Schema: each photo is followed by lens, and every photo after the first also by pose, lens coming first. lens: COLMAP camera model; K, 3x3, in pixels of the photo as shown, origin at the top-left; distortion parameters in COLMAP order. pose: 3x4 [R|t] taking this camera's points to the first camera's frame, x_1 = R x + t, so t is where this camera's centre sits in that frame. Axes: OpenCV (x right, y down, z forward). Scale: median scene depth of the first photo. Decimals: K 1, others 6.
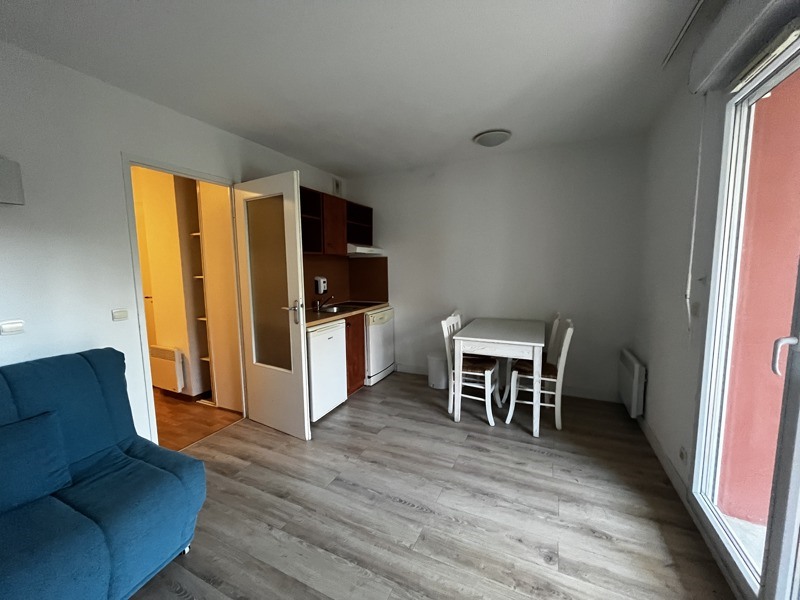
lens RADIAL K [[321.7, 0, 399.4], [0, 321.7, 301.8], [0, 0, 1]] dist [-0.002233, 0.000250]
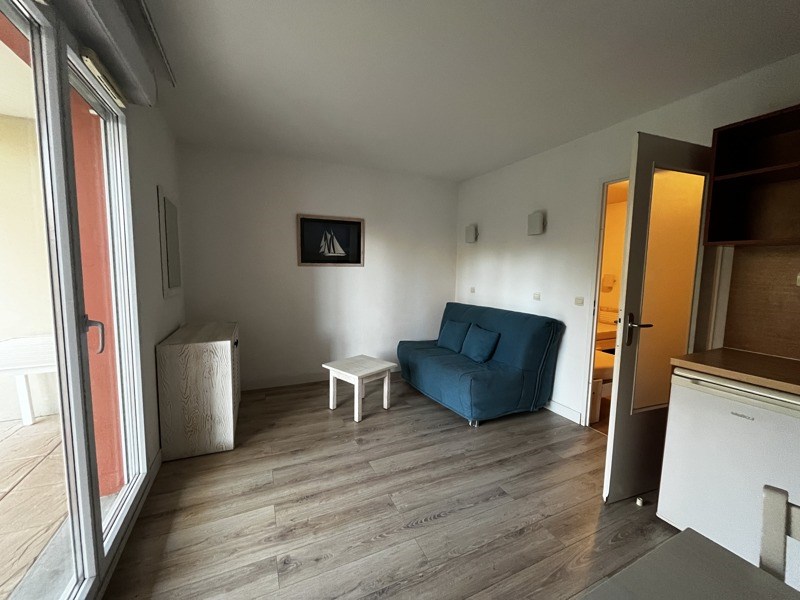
lens RADIAL K [[321.7, 0, 397.7], [0, 321.7, 300.2], [0, 0, 1]] dist [-0.002233, 0.000250]
pose [[-0.641182, 0.076466, -0.763570, 0.770953], [-0.095444, 0.979351, 0.178221, -0.153246], [0.761431, 0.187150, -0.620644, 1.416925]]
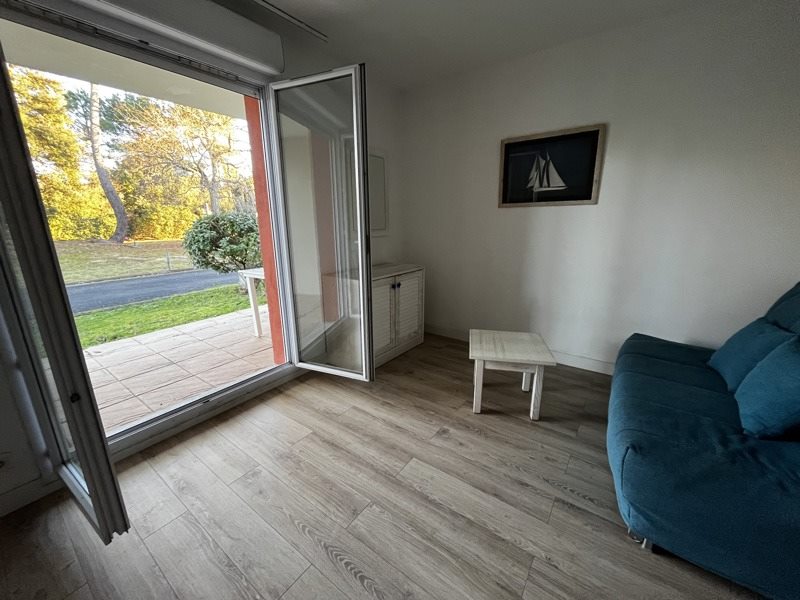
lens RADIAL K [[321.7, 0, 398.8], [0, 321.7, 299.7], [0, 0, 1]] dist [-0.002233, 0.000250]
pose [[-0.982489, -0.024620, 0.184688, -0.172773], [0.042782, 0.934938, 0.352222, -0.106869], [-0.181343, 0.353956, -0.917513, 1.414484]]
